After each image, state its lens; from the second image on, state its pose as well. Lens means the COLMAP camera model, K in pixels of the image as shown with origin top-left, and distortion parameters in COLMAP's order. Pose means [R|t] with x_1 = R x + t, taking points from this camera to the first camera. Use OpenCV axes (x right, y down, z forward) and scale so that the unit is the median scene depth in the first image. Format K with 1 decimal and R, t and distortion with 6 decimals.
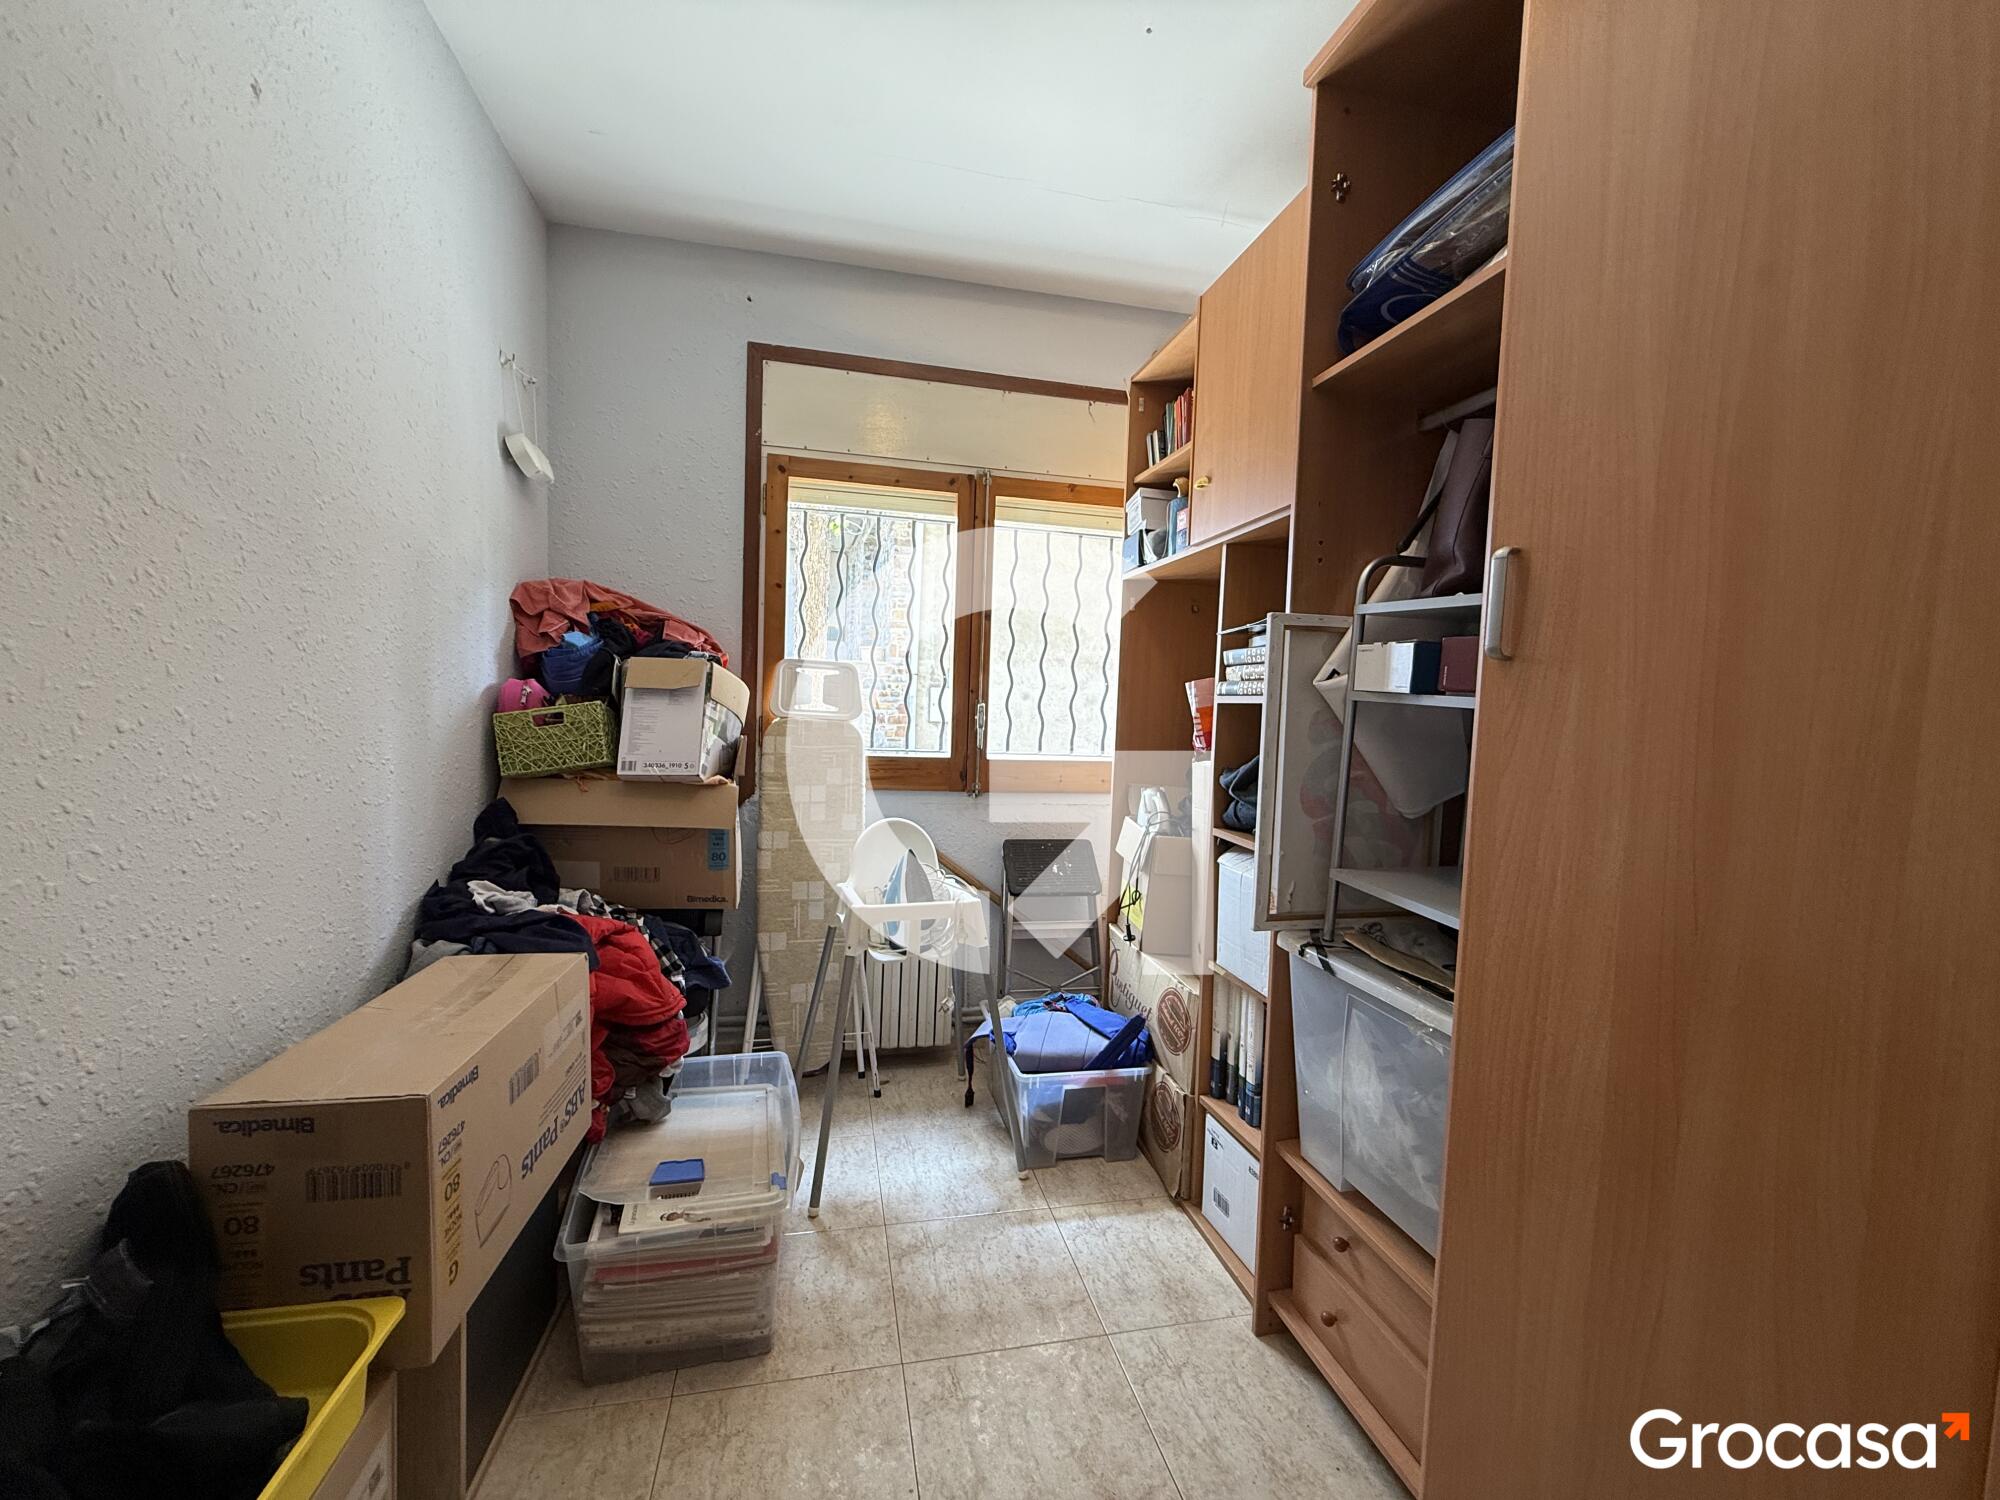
lens RADIAL K [[797.6, 0, 999.2], [0, 797.6, 755.2], [0, 0, 1]] dist [0.000072, 0.000116]
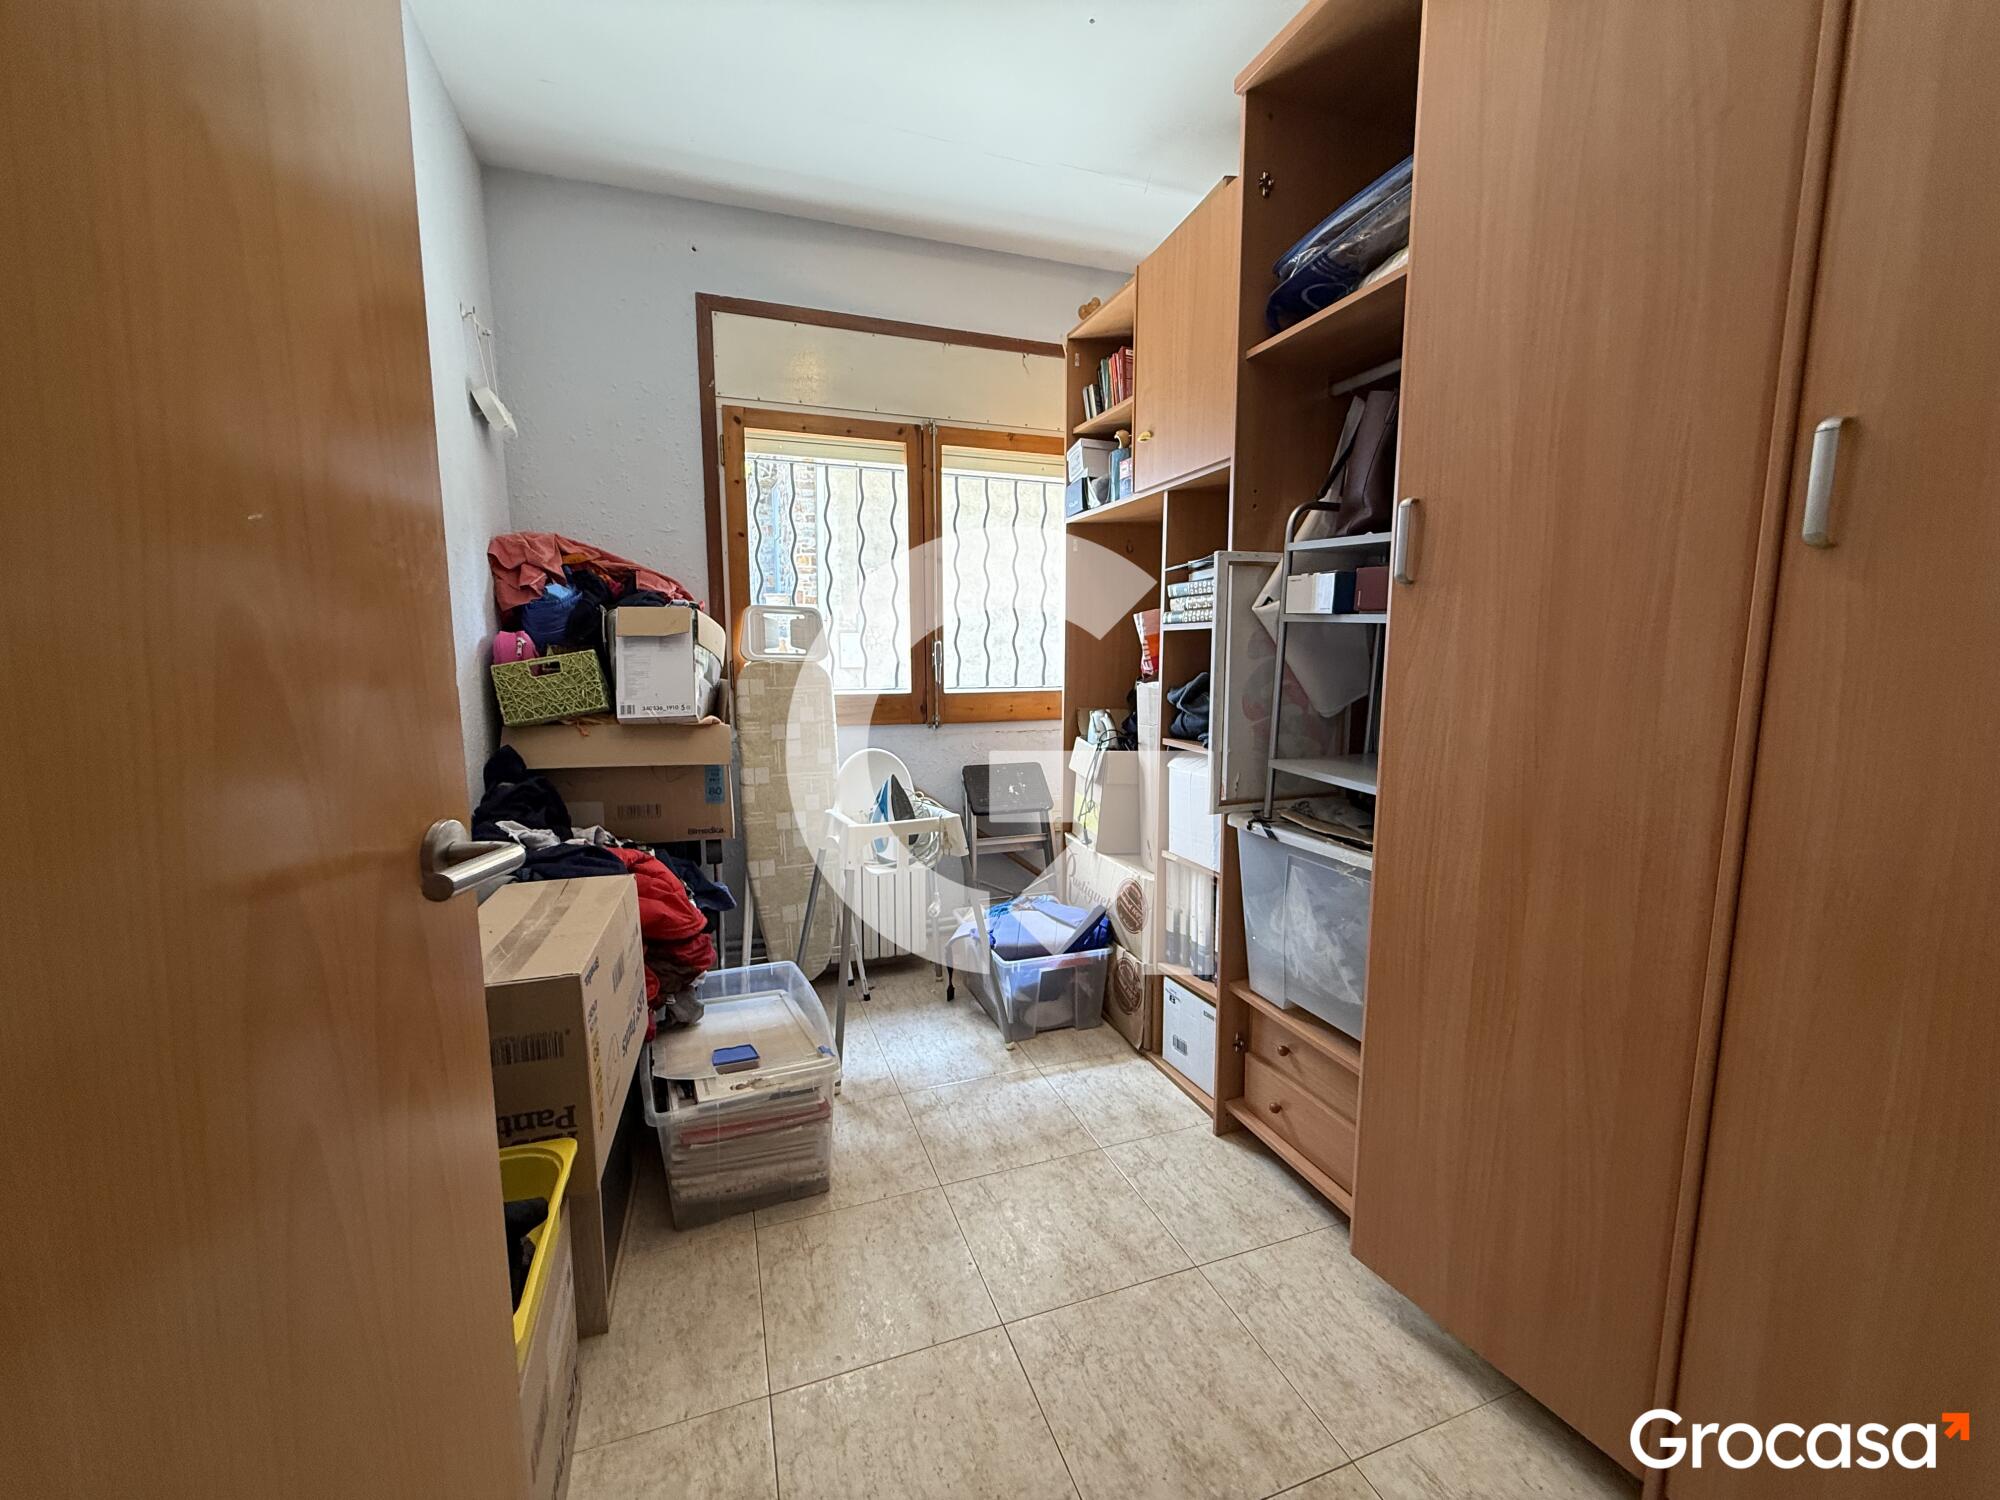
lens RADIAL K [[797.6, 0, 999.0], [0, 797.6, 755.6], [0, 0, 1]] dist [0.000072, 0.000116]
pose [[0.991027, -0.053677, 0.122410, -0.135965], [0.044923, 0.996306, 0.073181, 0.023664], [-0.125886, -0.067025, 0.989778, -0.155463]]
